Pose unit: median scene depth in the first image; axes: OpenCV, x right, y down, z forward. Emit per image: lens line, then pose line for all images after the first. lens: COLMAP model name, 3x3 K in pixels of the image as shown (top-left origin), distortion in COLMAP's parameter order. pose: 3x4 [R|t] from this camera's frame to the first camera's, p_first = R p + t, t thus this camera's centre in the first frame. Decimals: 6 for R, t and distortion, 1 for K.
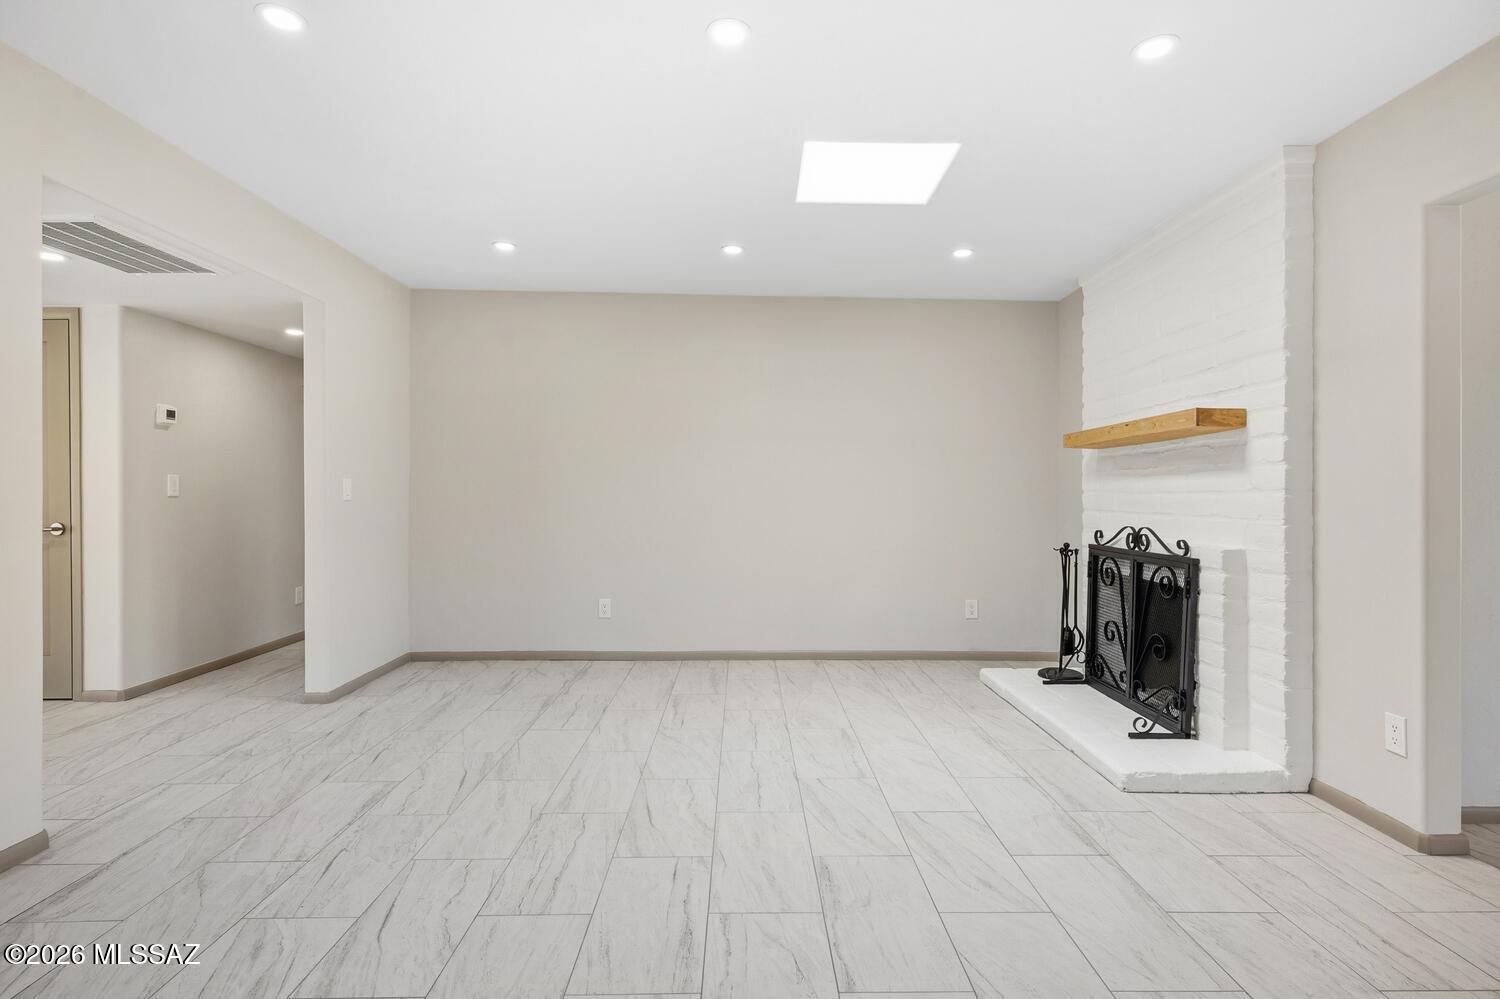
lens RADIAL K [[733.0, 0, 756.4], [0, 733.0, 493.9], [0, 0, 1]] dist [-0.001477, -0.000212]
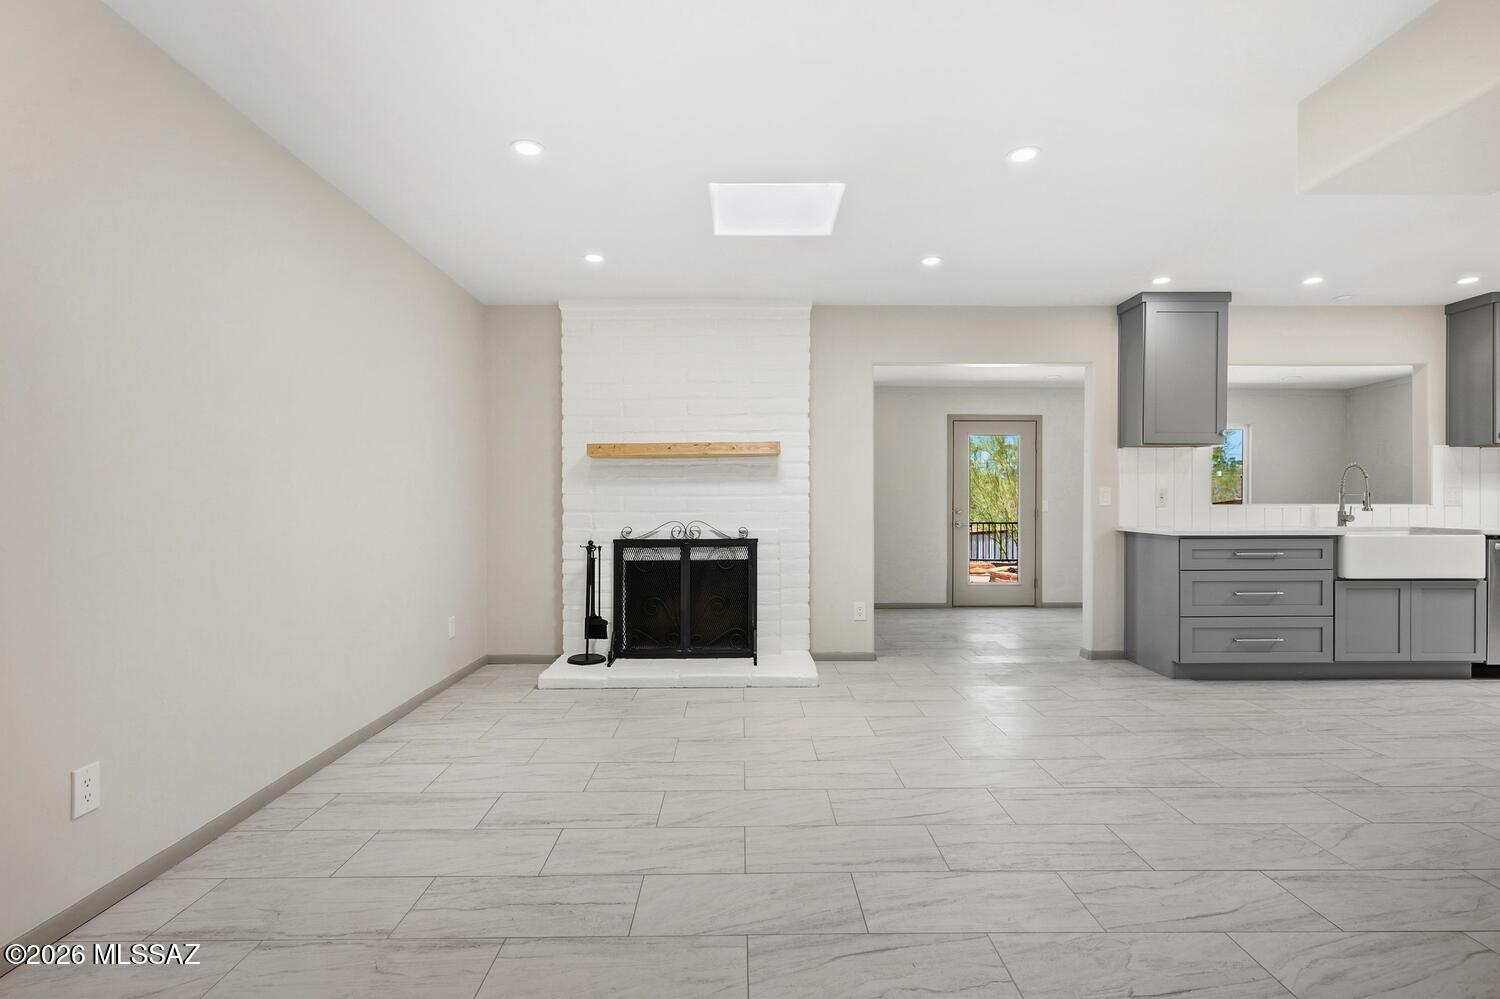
lens RADIAL K [[733.0, 0, 756.4], [0, 733.0, 493.9], [0, 0, 1]] dist [-0.001477, -0.000212]
pose [[-0.001625, 0.005444, 0.999984, -0.977401], [0.005074, 0.999972, -0.005435, 0.004096], [-0.999986, 0.005065, -0.001652, 1.047512]]
